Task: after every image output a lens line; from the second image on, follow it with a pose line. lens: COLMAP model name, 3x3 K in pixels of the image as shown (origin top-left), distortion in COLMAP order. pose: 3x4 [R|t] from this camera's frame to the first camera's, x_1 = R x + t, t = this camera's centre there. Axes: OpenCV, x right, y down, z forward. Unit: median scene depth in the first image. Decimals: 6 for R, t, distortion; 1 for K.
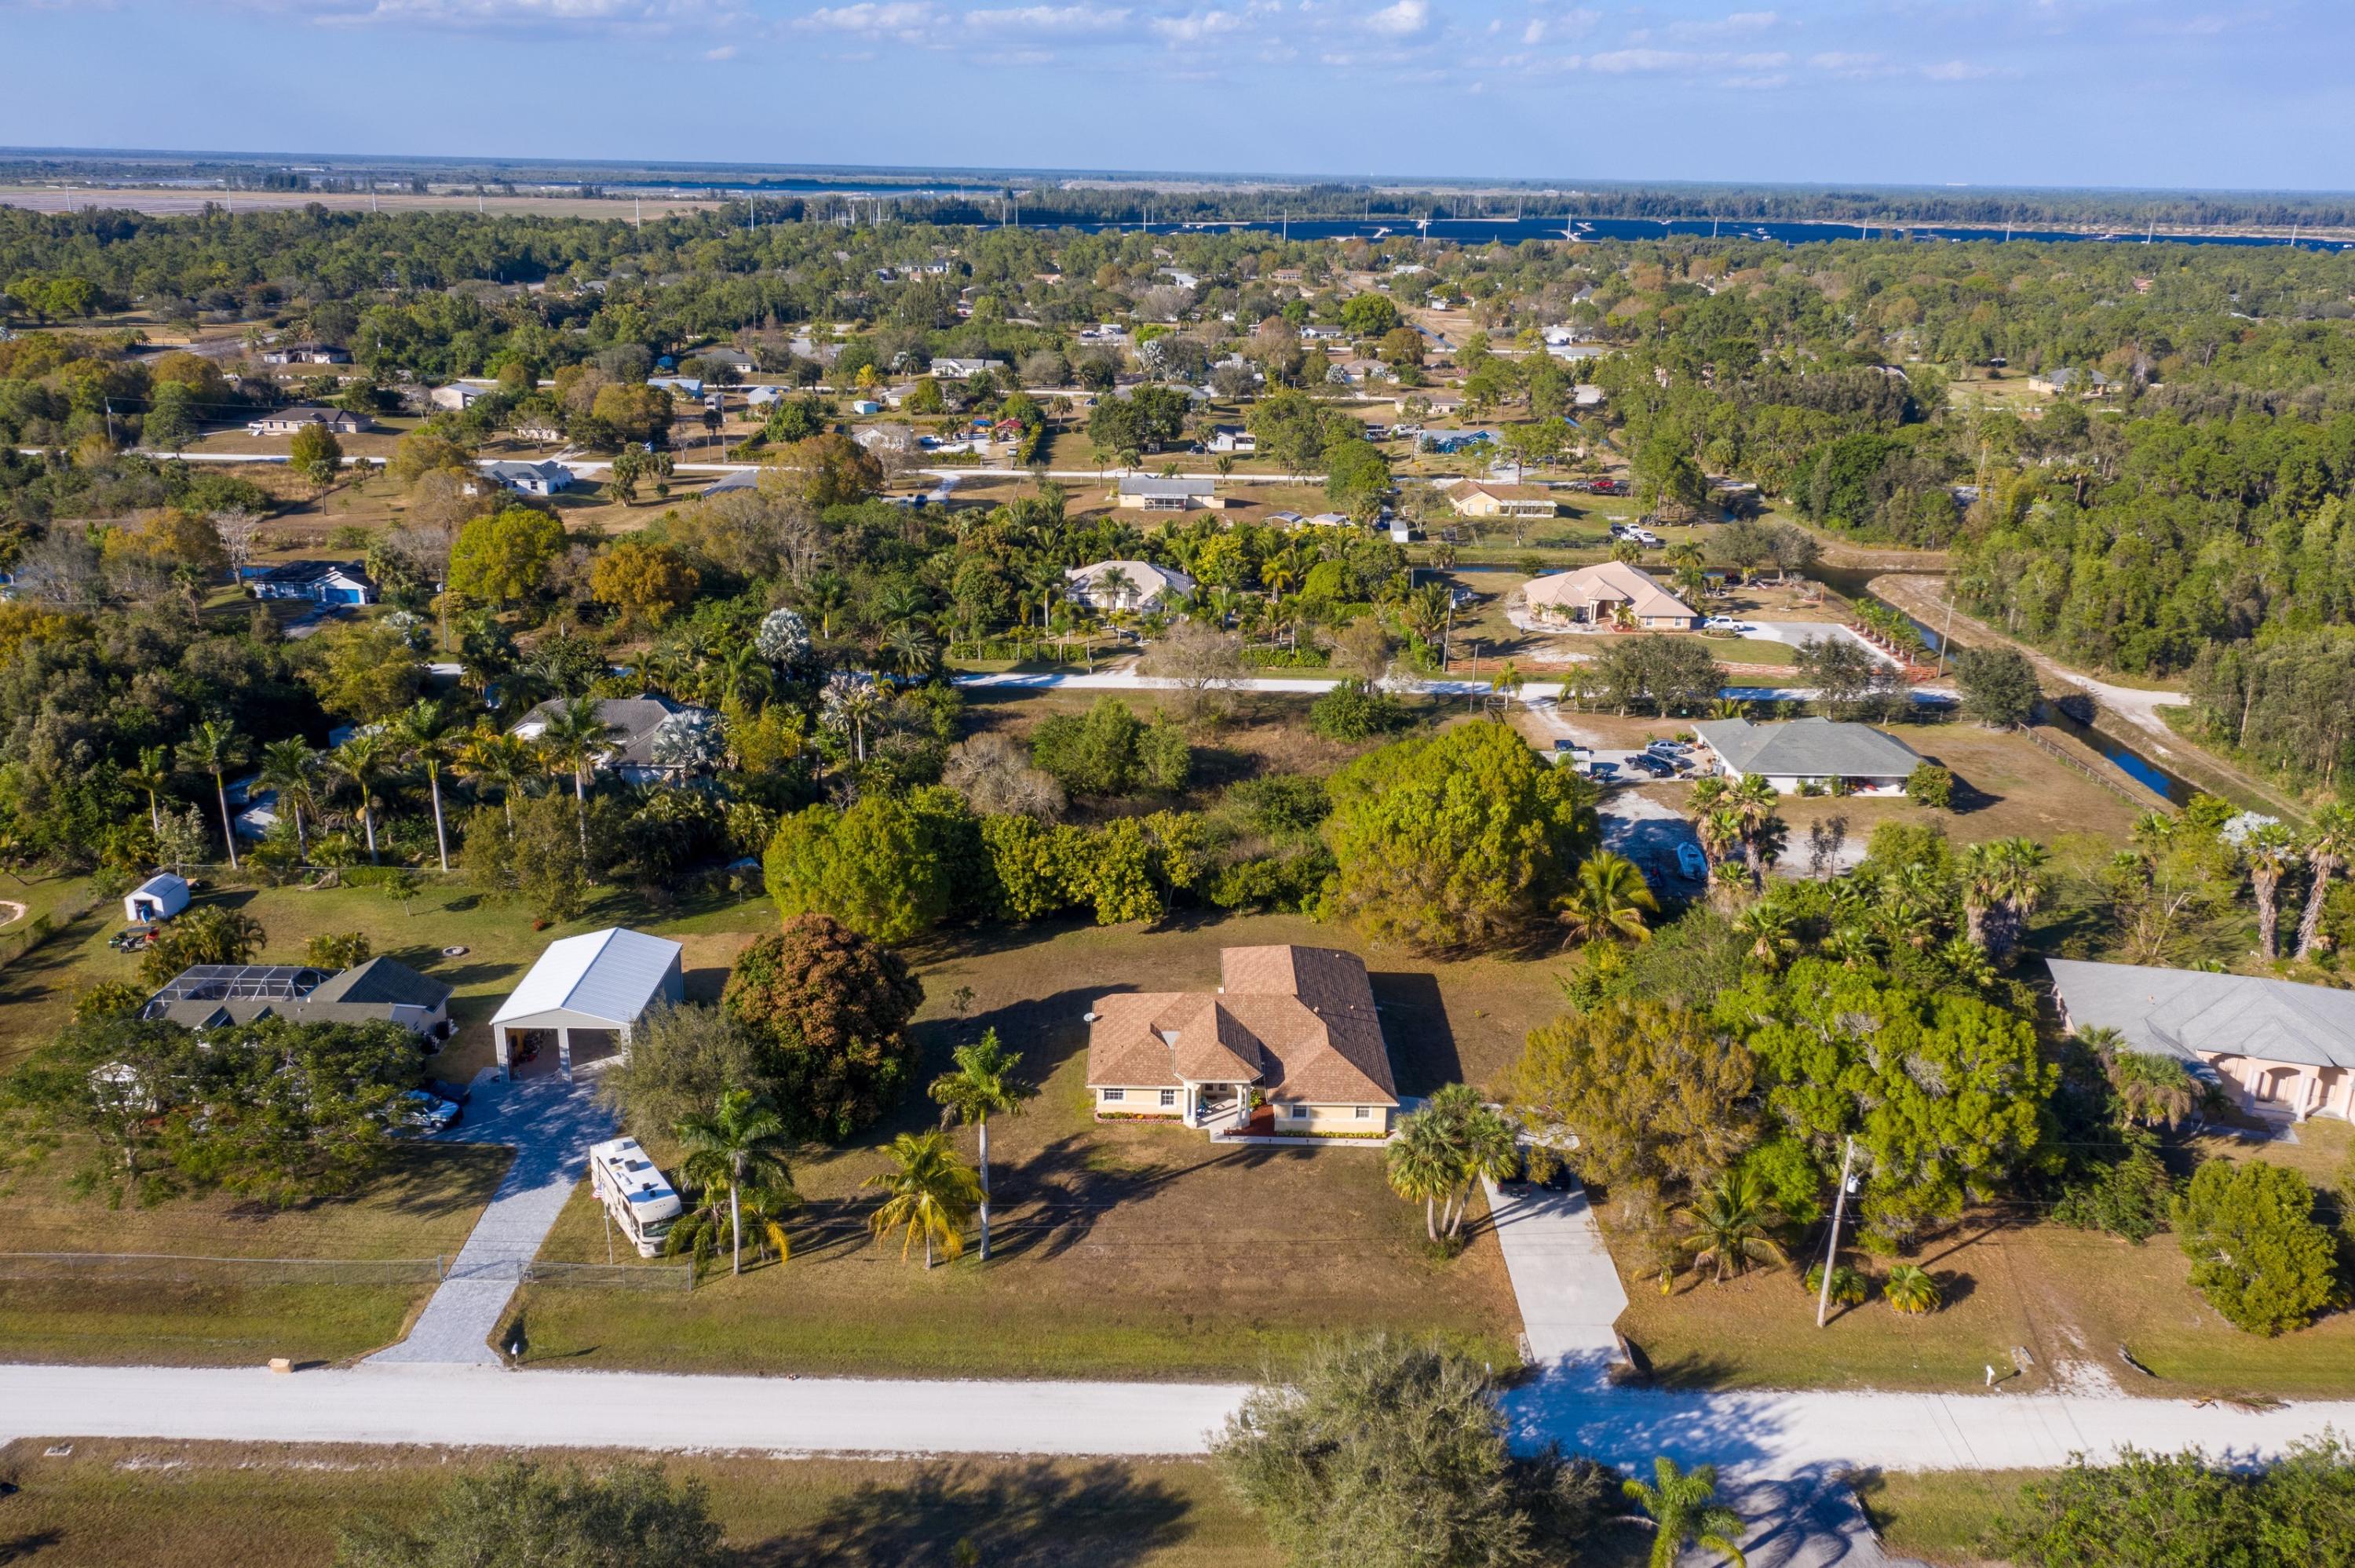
lens RADIAL K [[1890.5, 0, 1177.5], [0, 1890.5, 784.0], [0, 0, 1]] dist [0.004137, 0.006359]
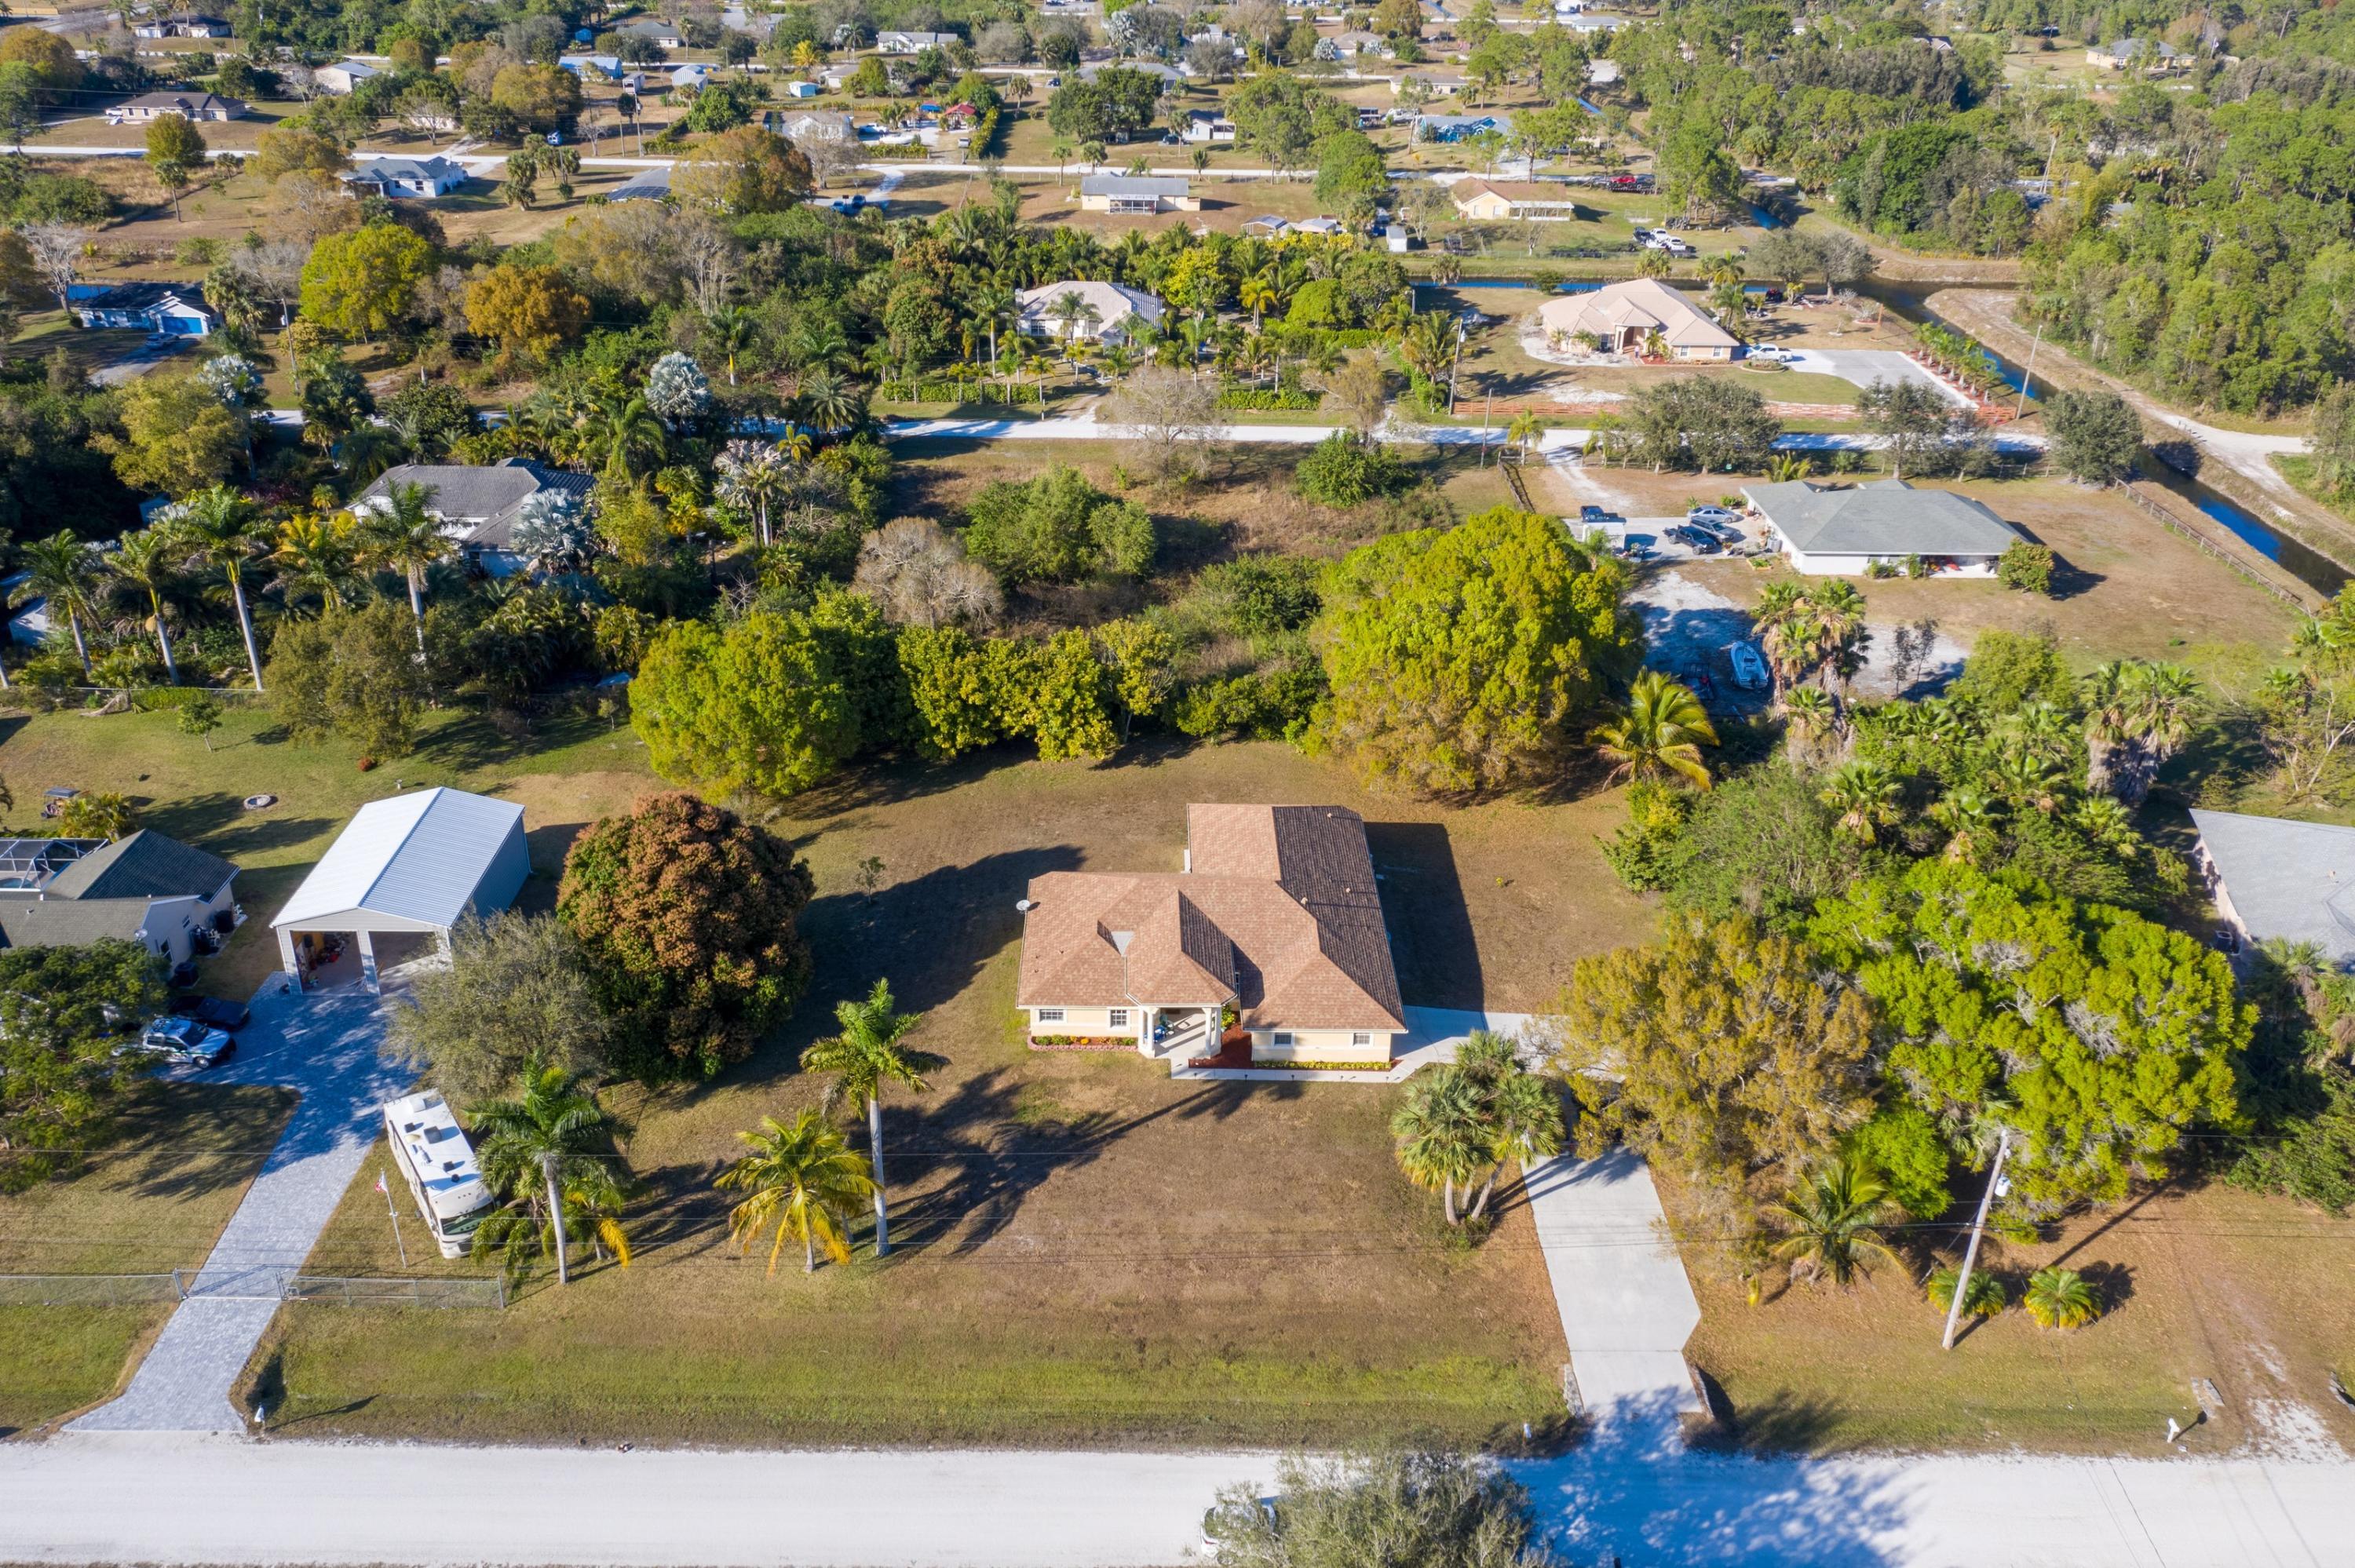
lens RADIAL K [[1915.5, 0, 1168.5], [0, 1915.5, 722.1], [0, 0, 1]] dist [0.007100, 0.006412]
pose [[0.999978, -0.004012, 0.005205, 0.008015], [0.003314, 0.991784, 0.127878, -0.040858], [-0.005676, -0.127858, 0.991776, 0.136493]]
